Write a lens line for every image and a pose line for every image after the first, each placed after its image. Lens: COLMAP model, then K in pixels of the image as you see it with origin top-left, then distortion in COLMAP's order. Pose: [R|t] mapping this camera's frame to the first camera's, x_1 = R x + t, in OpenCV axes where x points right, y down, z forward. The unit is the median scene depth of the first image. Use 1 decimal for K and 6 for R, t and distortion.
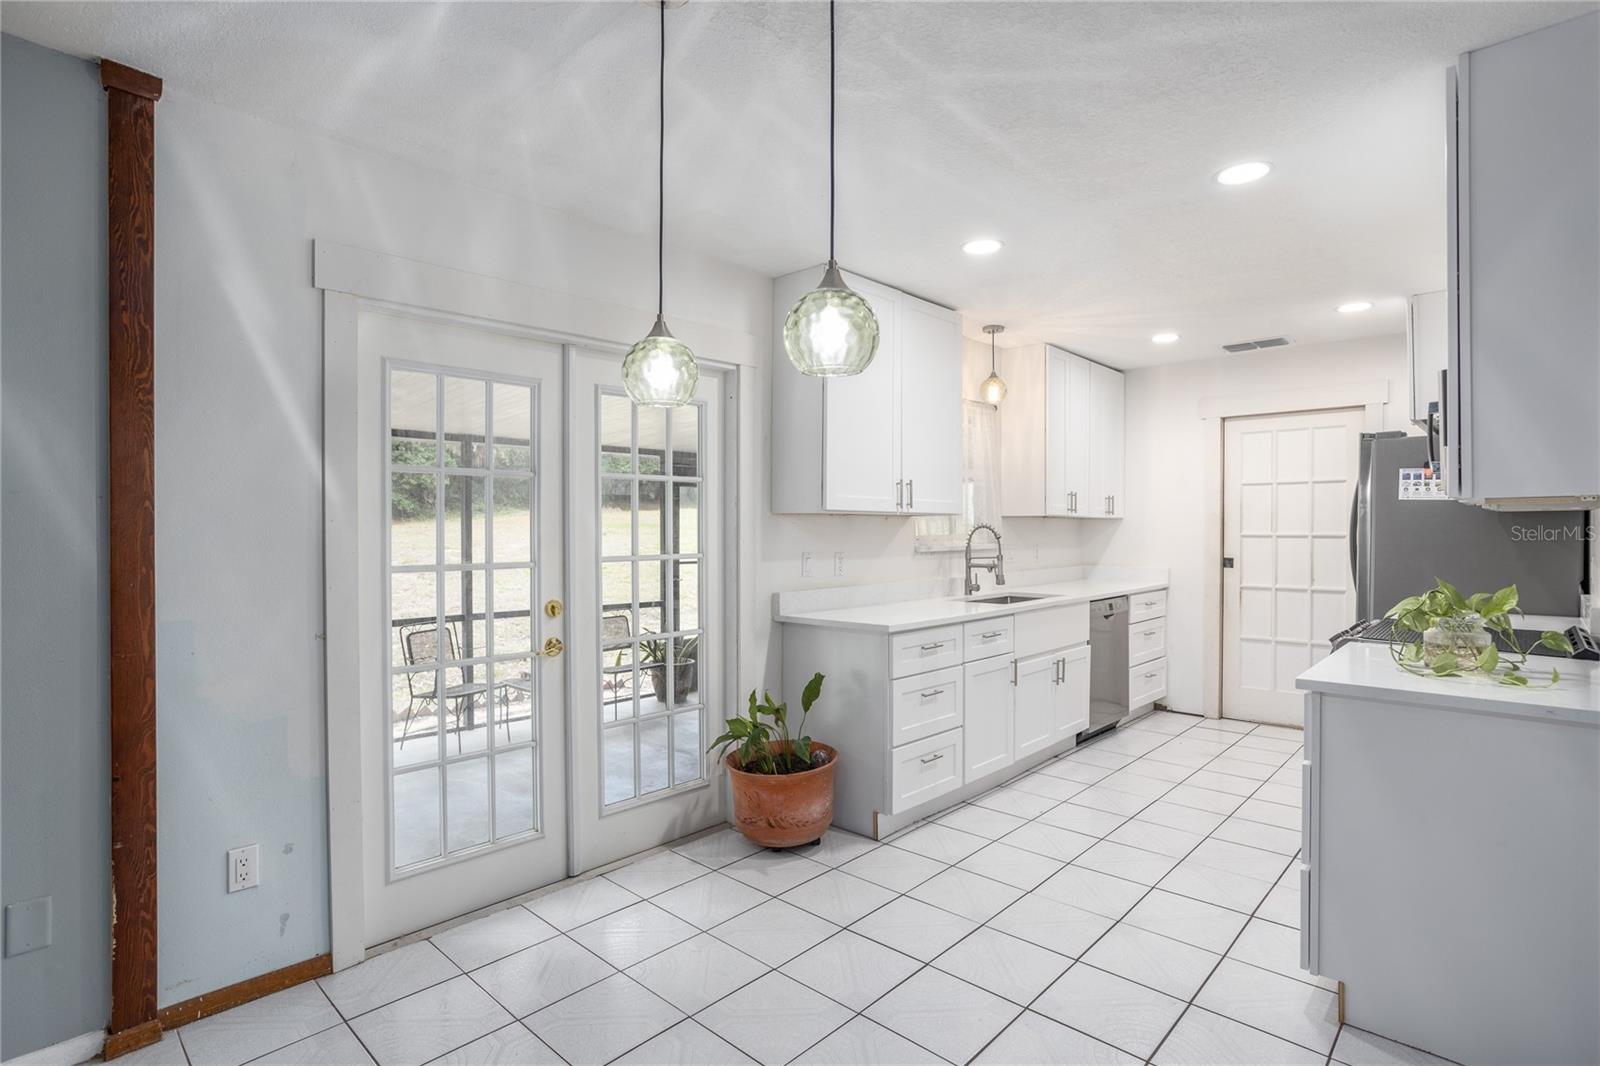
lens RADIAL K [[807.7, 0, 812.5], [0, 807.7, 531.7], [0, 0, 1]] dist [-0.011008, 0.005765]
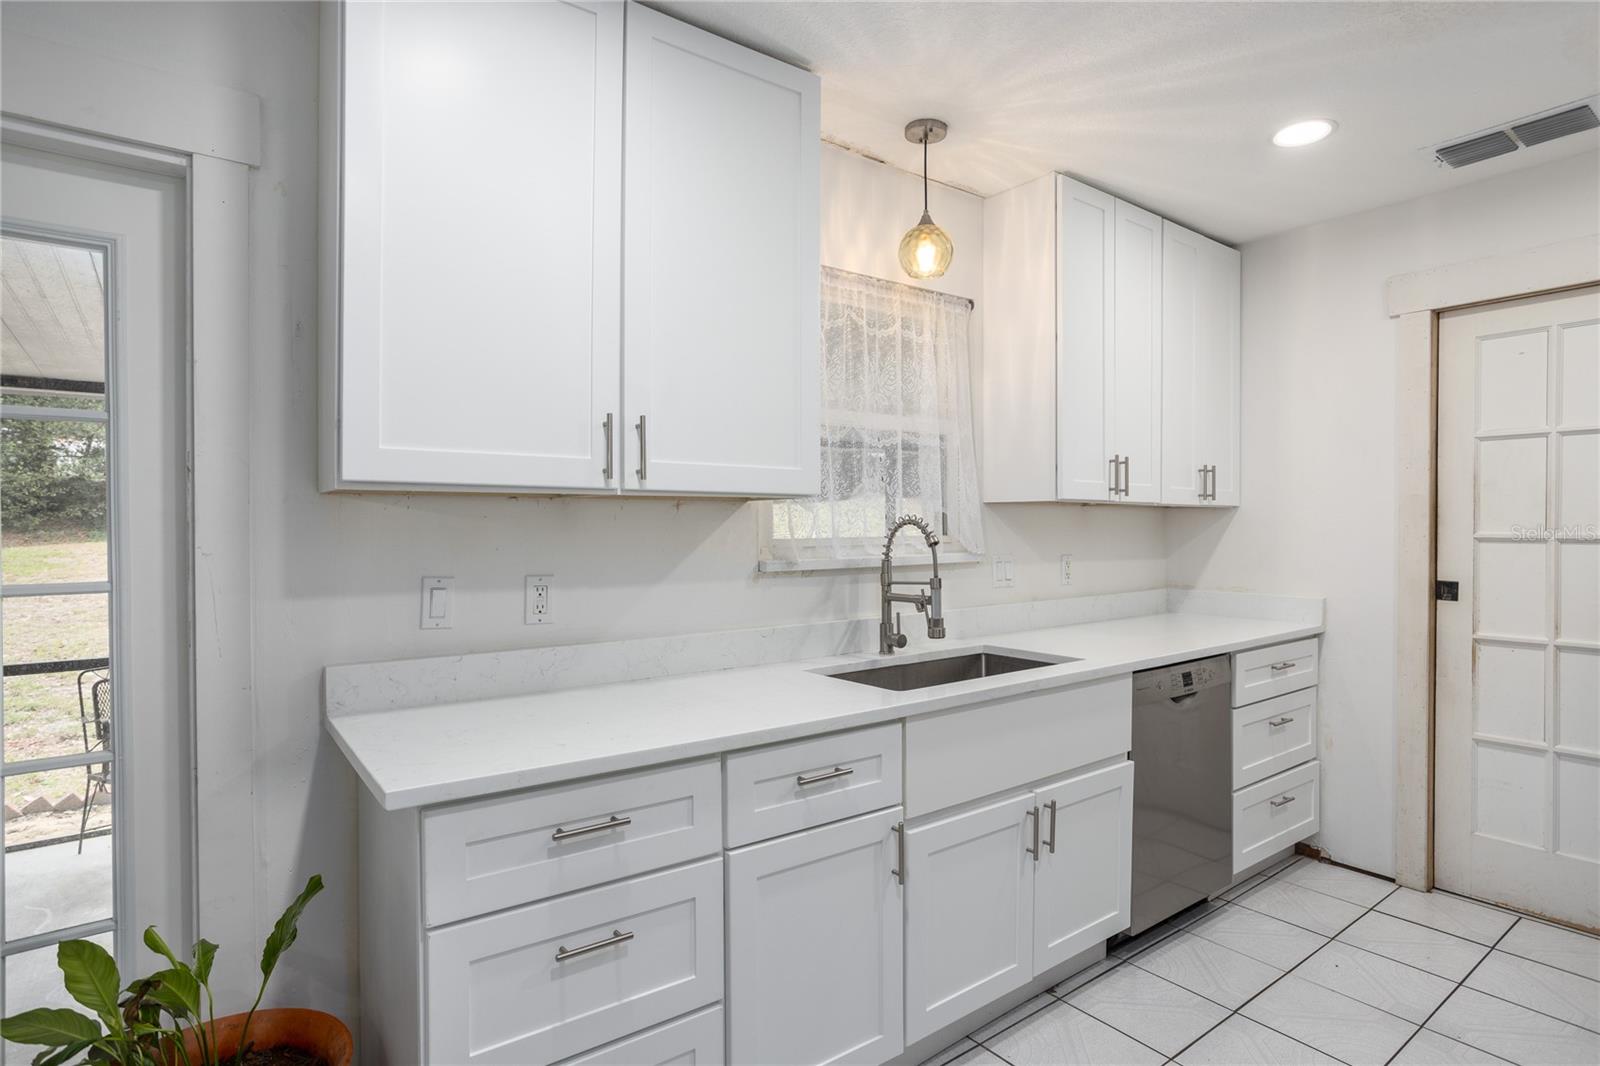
lens RADIAL K [[807.7, 0, 825.5], [0, 807.7, 532.3], [0, 0, 1]] dist [-0.011008, 0.005765]
pose [[0.983159, 0.000053, -0.182752, 0.236853], [0.000667, 0.999992, 0.003879, -0.001403], [0.182751, -0.003935, 0.983151, 0.456550]]
